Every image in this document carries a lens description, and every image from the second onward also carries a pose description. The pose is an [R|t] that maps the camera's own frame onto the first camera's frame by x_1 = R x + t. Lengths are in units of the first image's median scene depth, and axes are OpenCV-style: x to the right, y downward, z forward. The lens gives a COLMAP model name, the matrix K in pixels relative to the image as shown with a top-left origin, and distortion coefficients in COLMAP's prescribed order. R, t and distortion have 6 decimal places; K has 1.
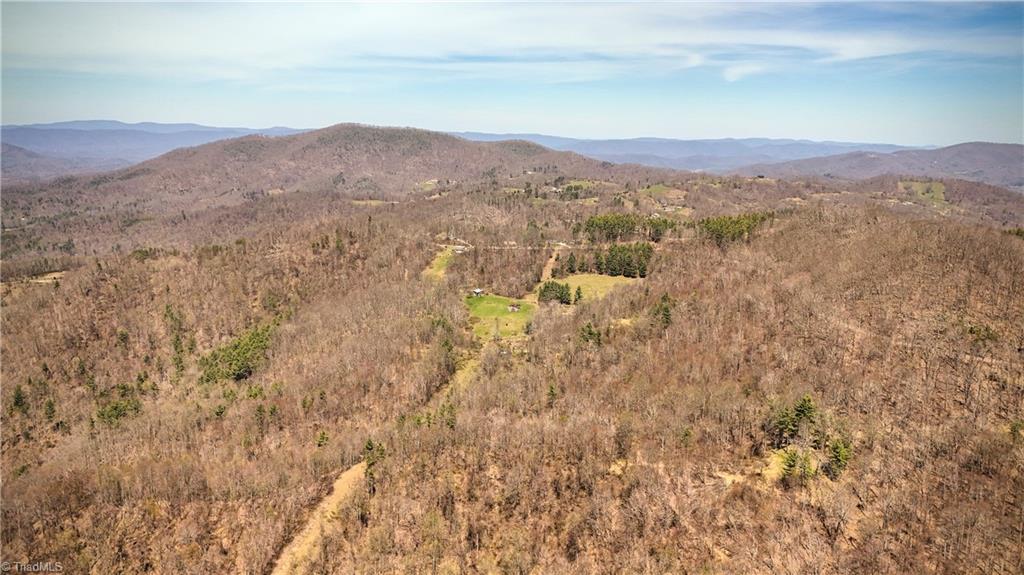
lens RADIAL K [[742.1, 0, 513.4], [0, 742.1, 287.5], [0, 0, 1]] dist [0.038946, -0.049980]
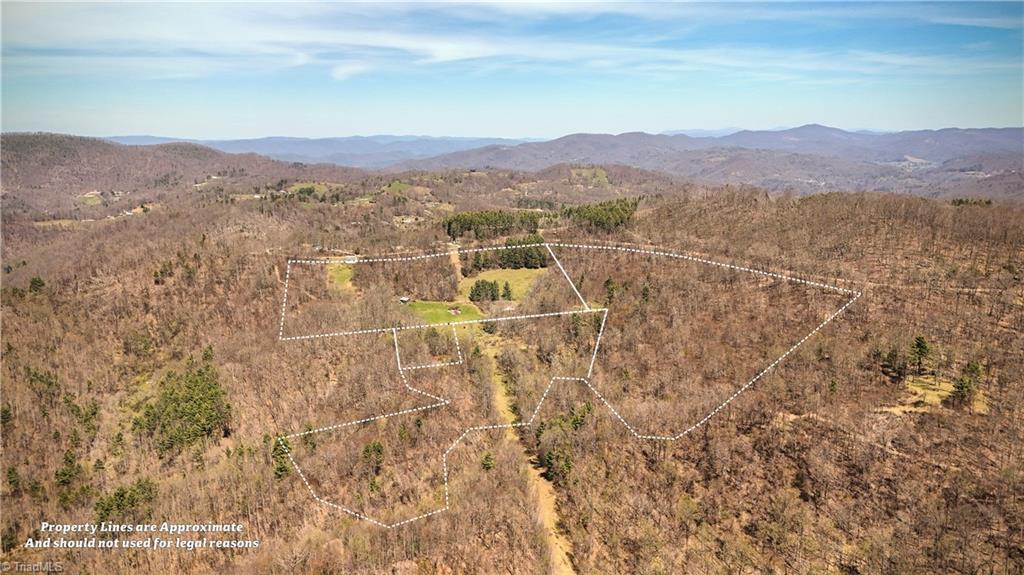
lens RADIAL K [[742.1, 0, 501.4], [0, 742.1, 294.1], [0, 0, 1]] dist [0.038946, -0.049980]
pose [[0.883568, -0.123353, 0.451765, -0.097672], [0.118824, 0.992168, 0.038510, -0.006419], [-0.452977, 0.019655, 0.891306, 0.025964]]
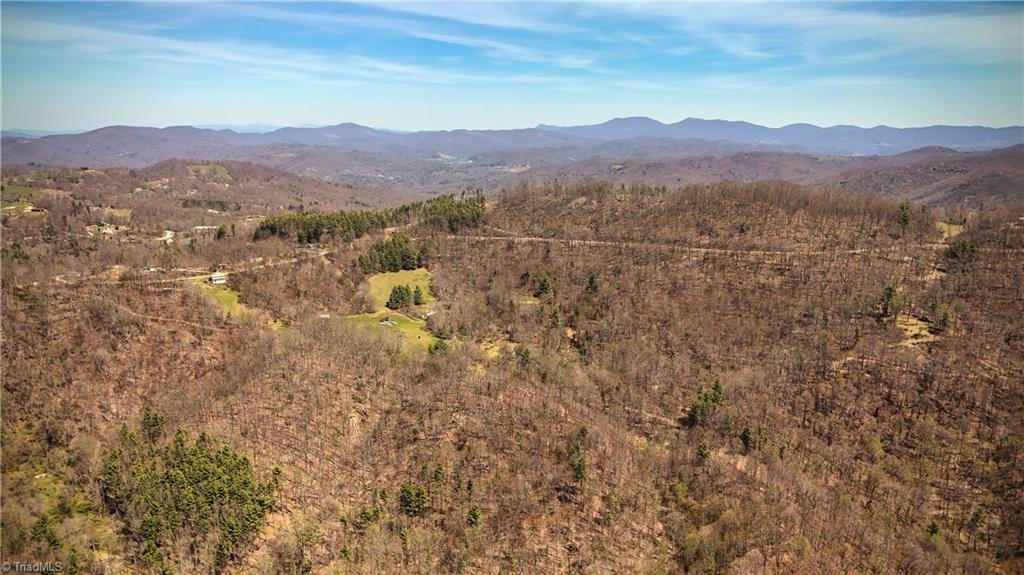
lens RADIAL K [[742.1, 0, 511.1], [0, 742.1, 284.9], [0, 0, 1]] dist [0.038946, -0.049980]
pose [[0.441988, -0.194495, 0.875682, -0.173079], [0.179326, 0.975663, 0.126189, -0.025387], [-0.878913, 0.101259, 0.466109, 0.121144]]
